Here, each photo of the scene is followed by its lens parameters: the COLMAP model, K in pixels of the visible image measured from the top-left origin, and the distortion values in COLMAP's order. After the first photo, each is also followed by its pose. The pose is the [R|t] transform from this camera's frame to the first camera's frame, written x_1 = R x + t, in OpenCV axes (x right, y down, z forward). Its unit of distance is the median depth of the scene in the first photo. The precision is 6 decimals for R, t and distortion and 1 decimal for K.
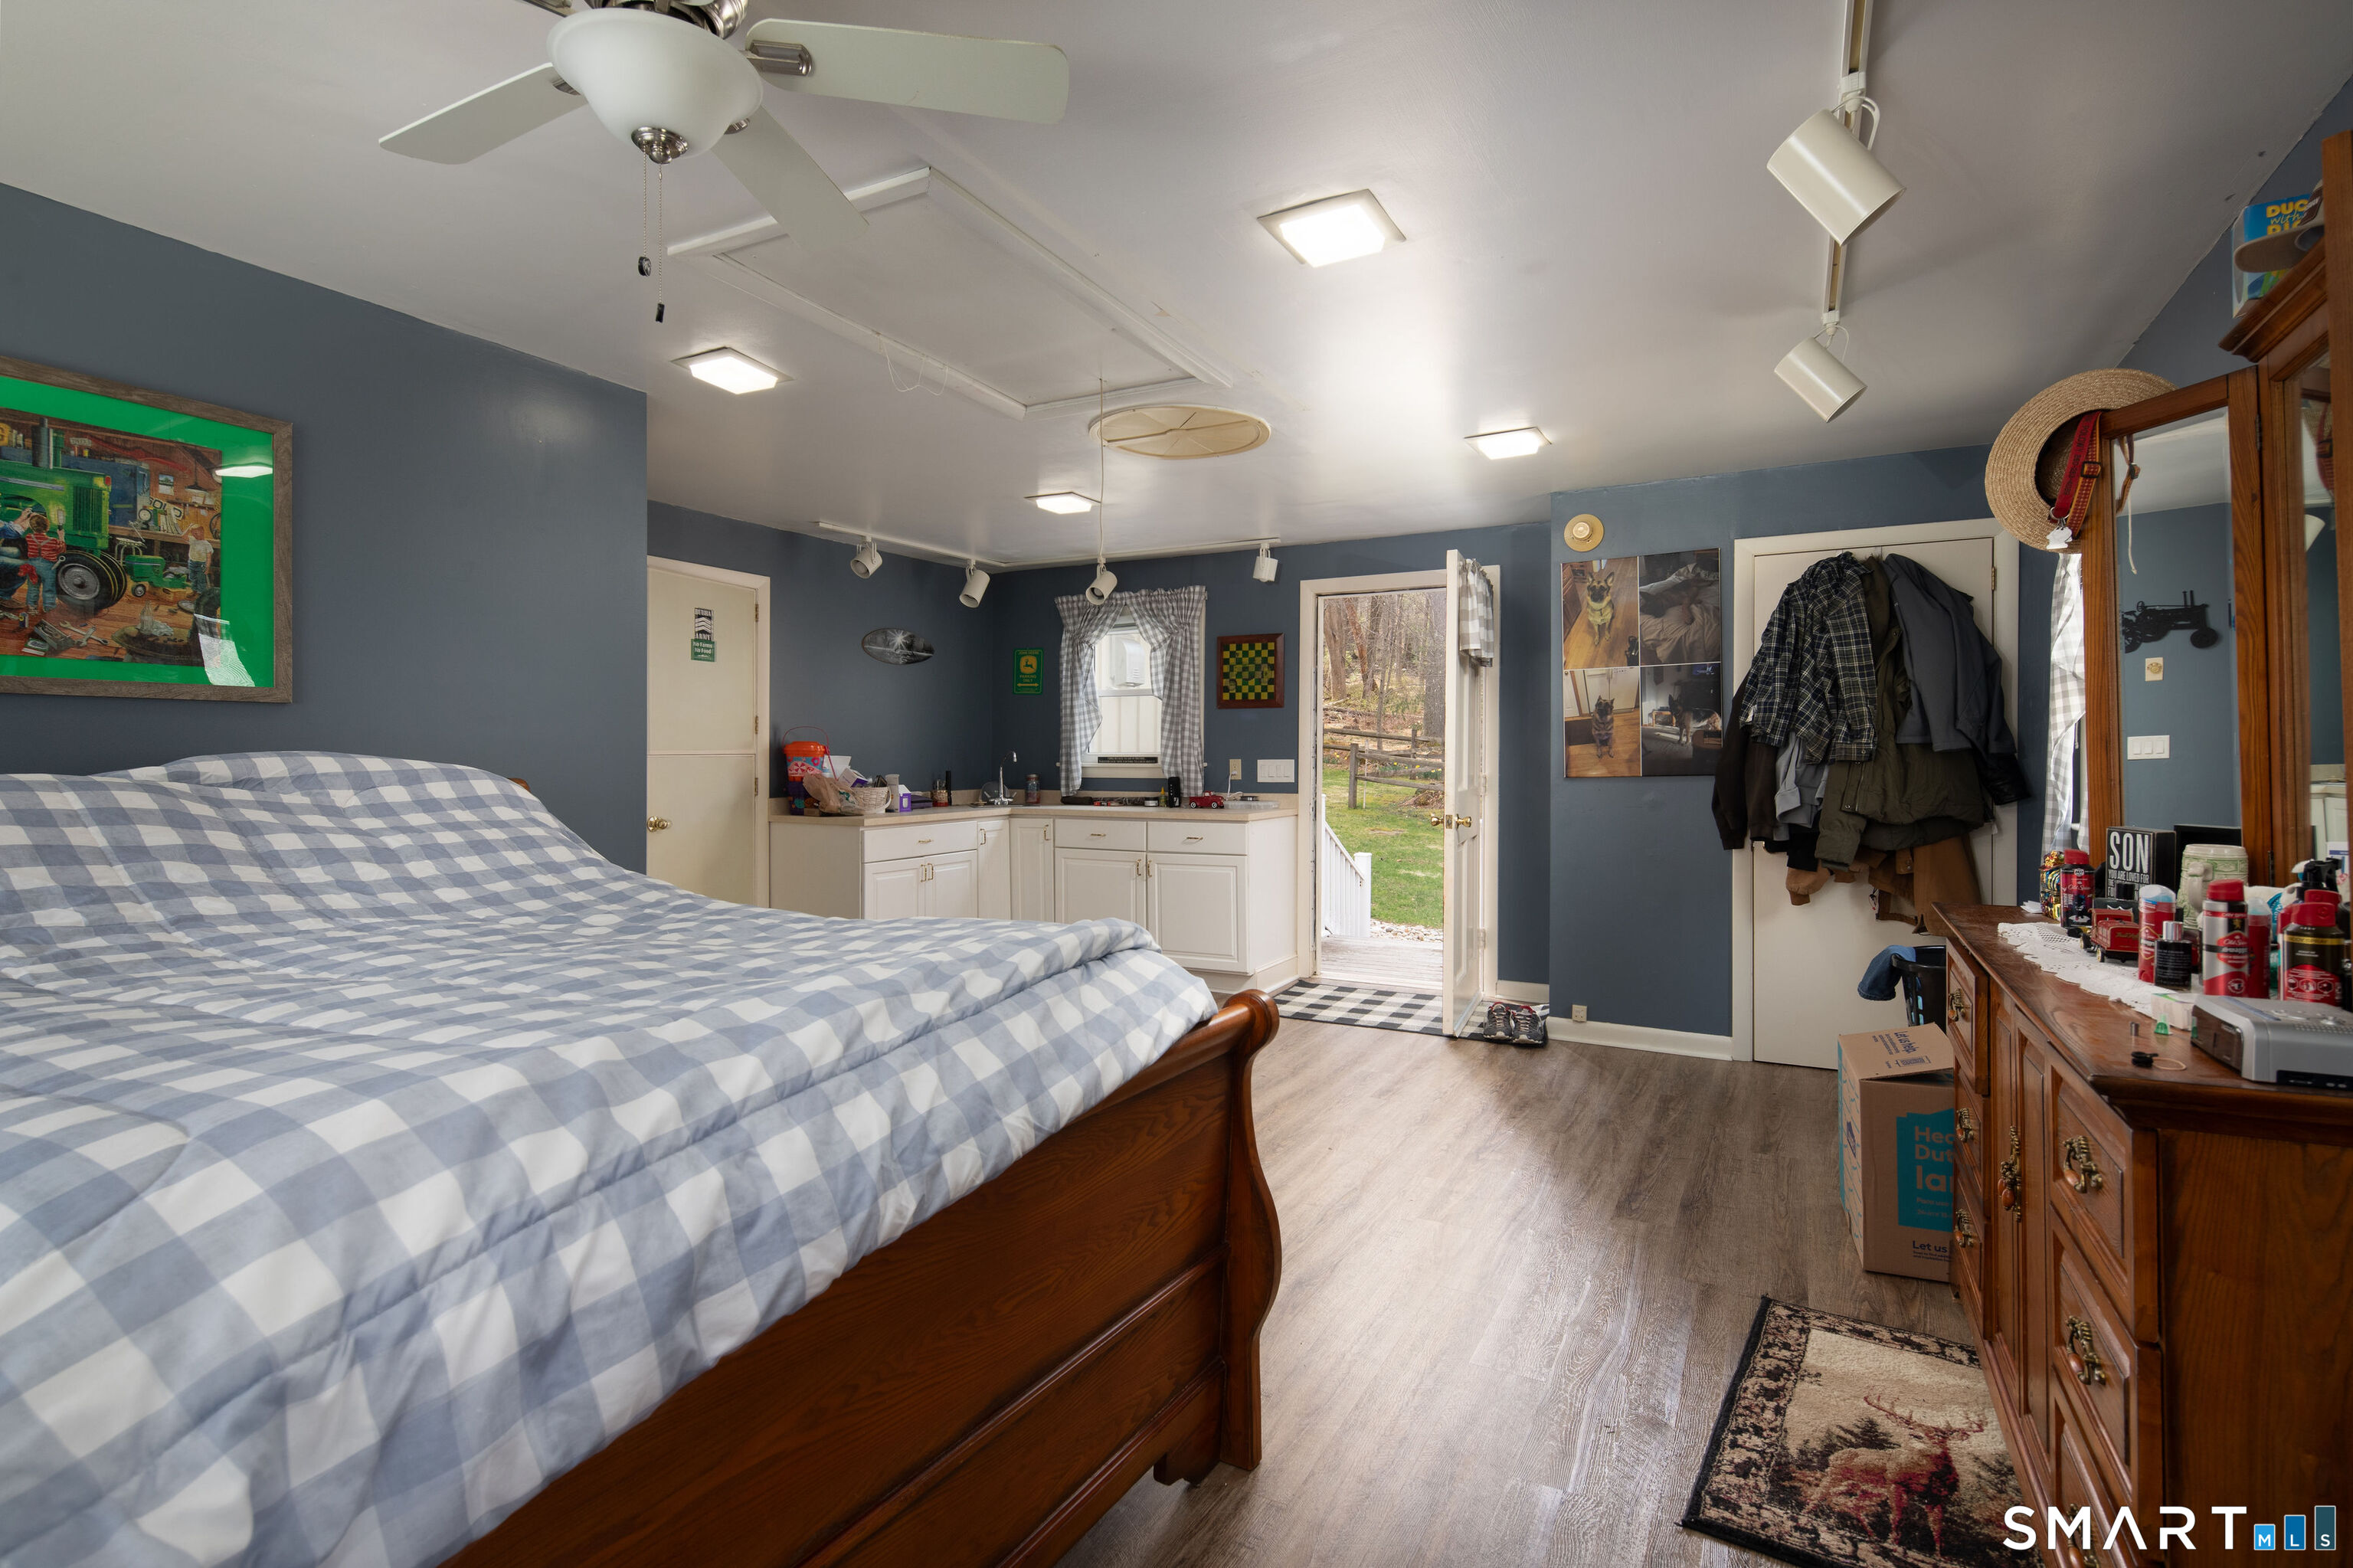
lens RADIAL K [[1150.8, 0, 1176.9], [0, 1150.8, 772.3], [0, 0, 1]] dist [0.002854, -0.004455]
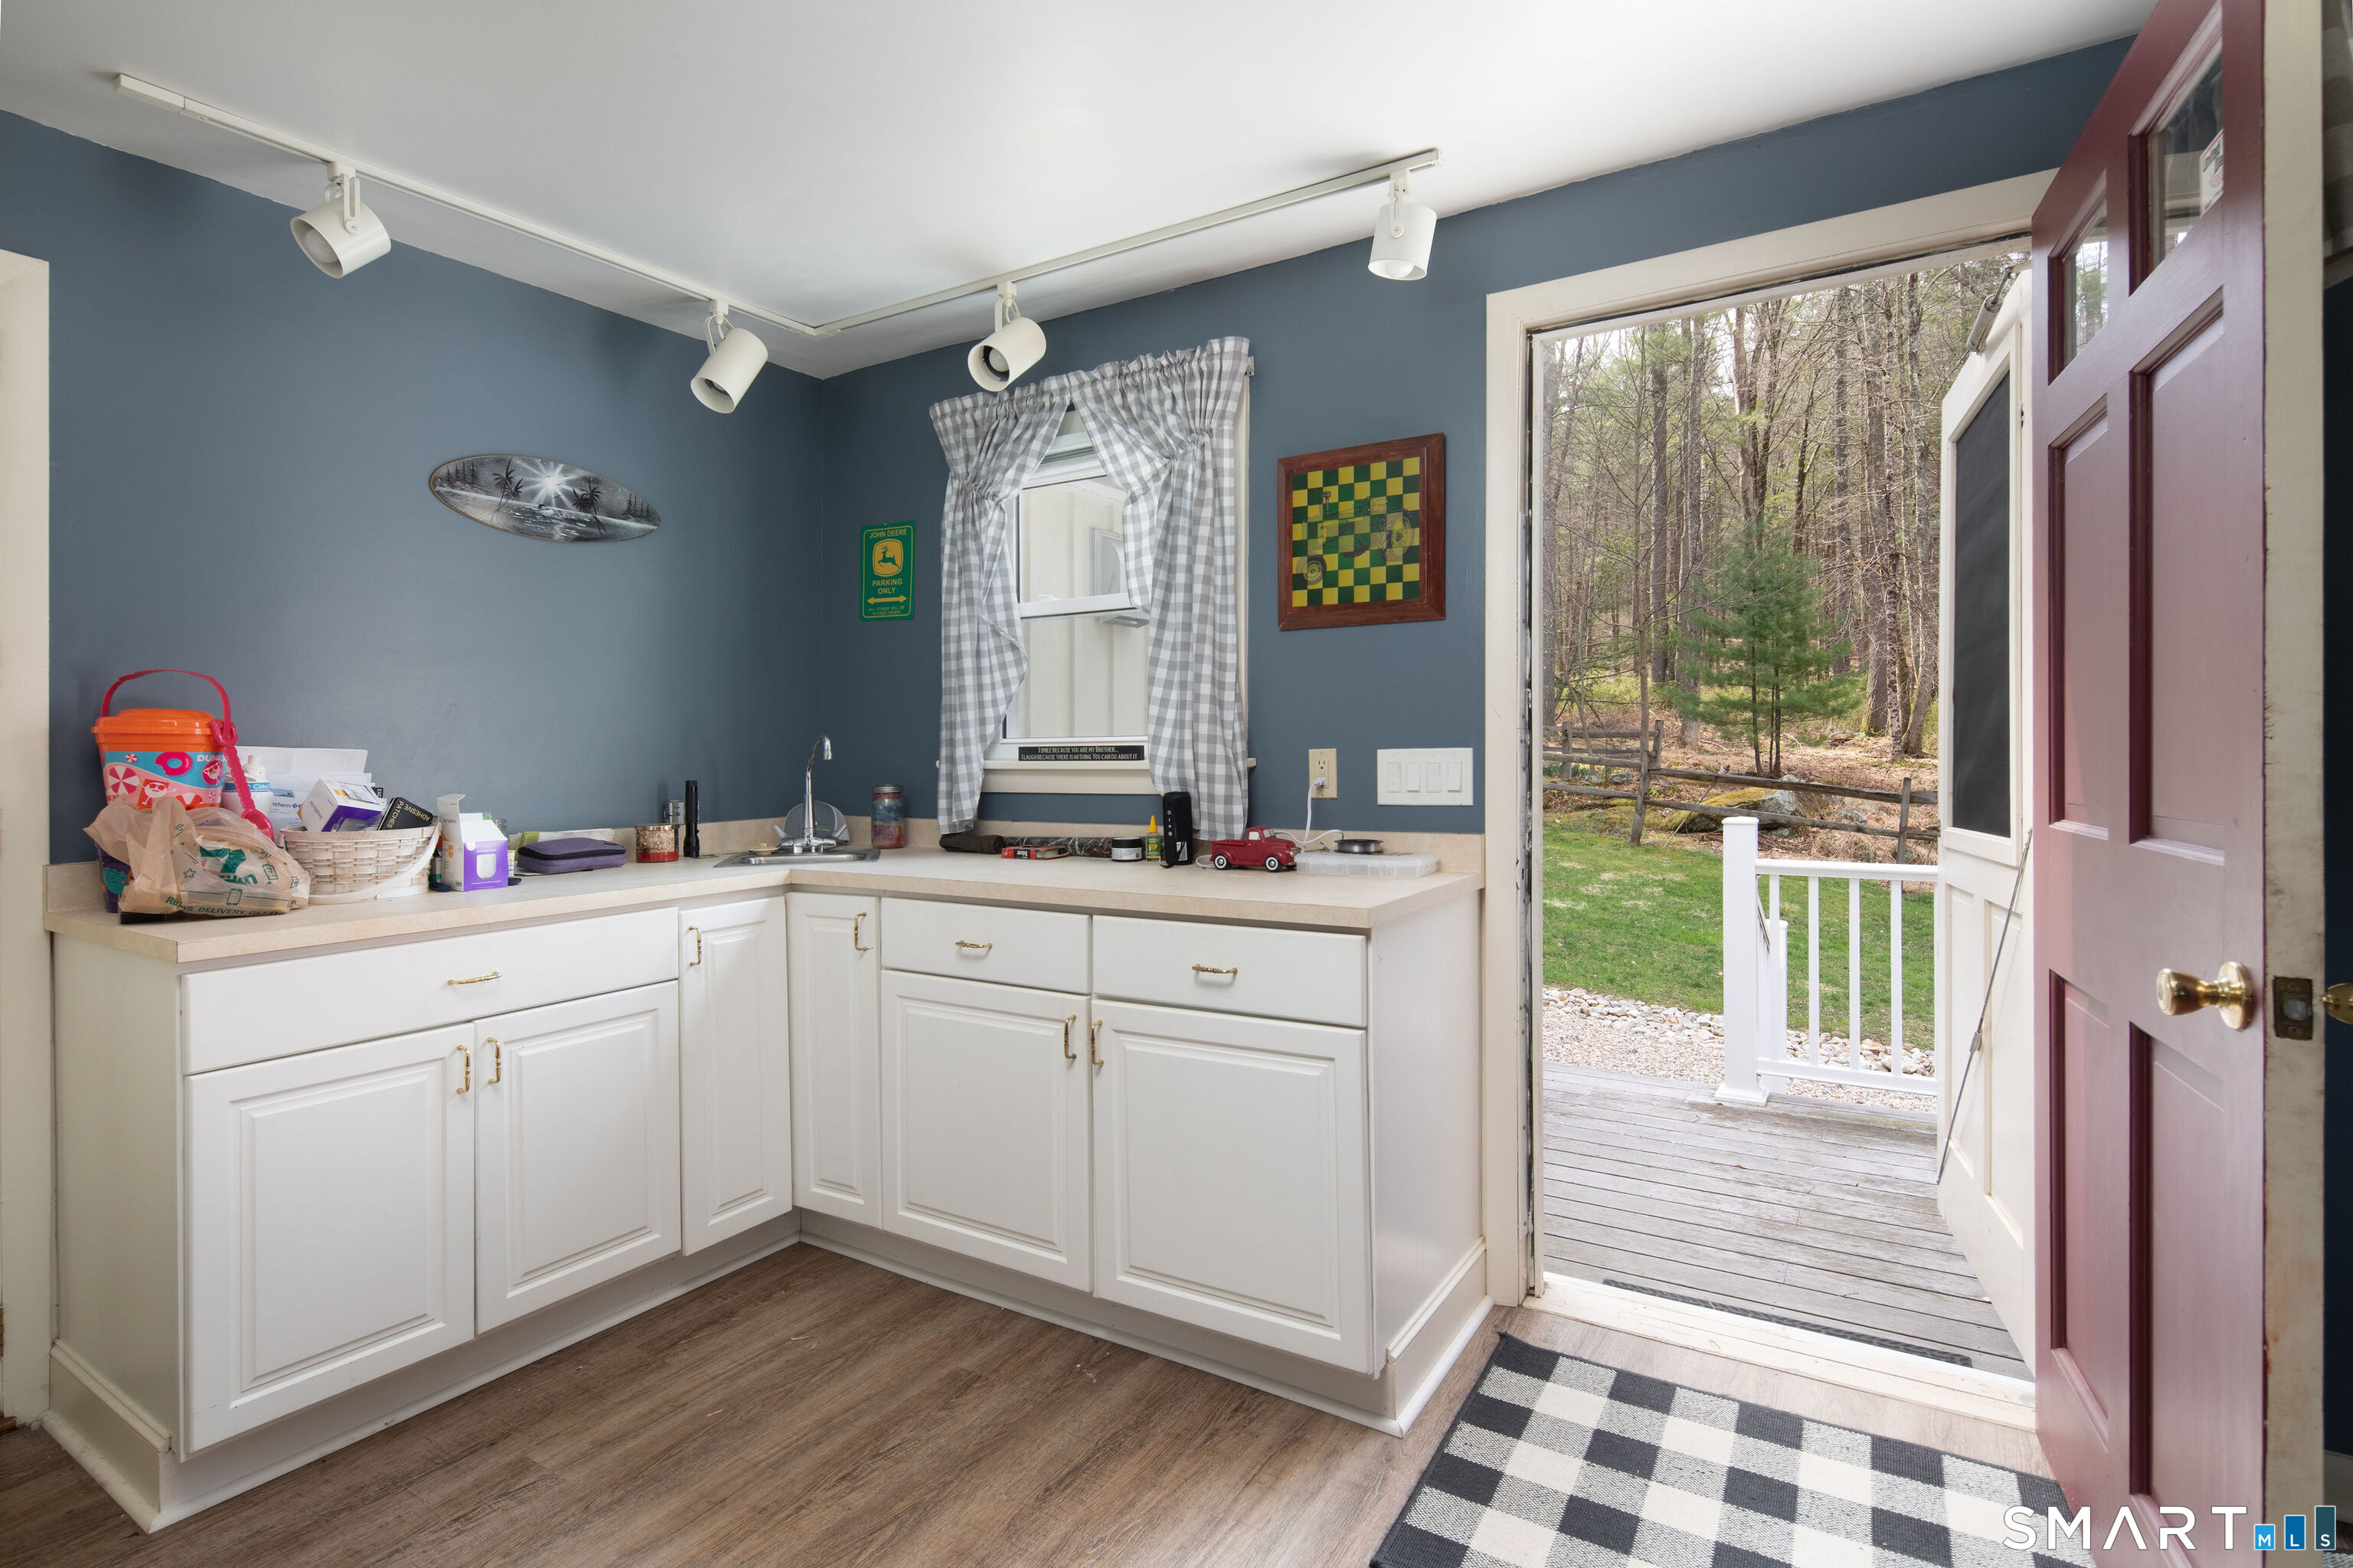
lens RADIAL K [[1150.8, 0, 1176.2], [0, 1150.8, 775.1], [0, 0, 1]] dist [0.002854, -0.004455]
pose [[0.998195, -0.007202, -0.059622, 0.022269], [0.007685, 0.999939, 0.007871, -0.005521], [0.059562, -0.008315, 0.998190, 0.575945]]
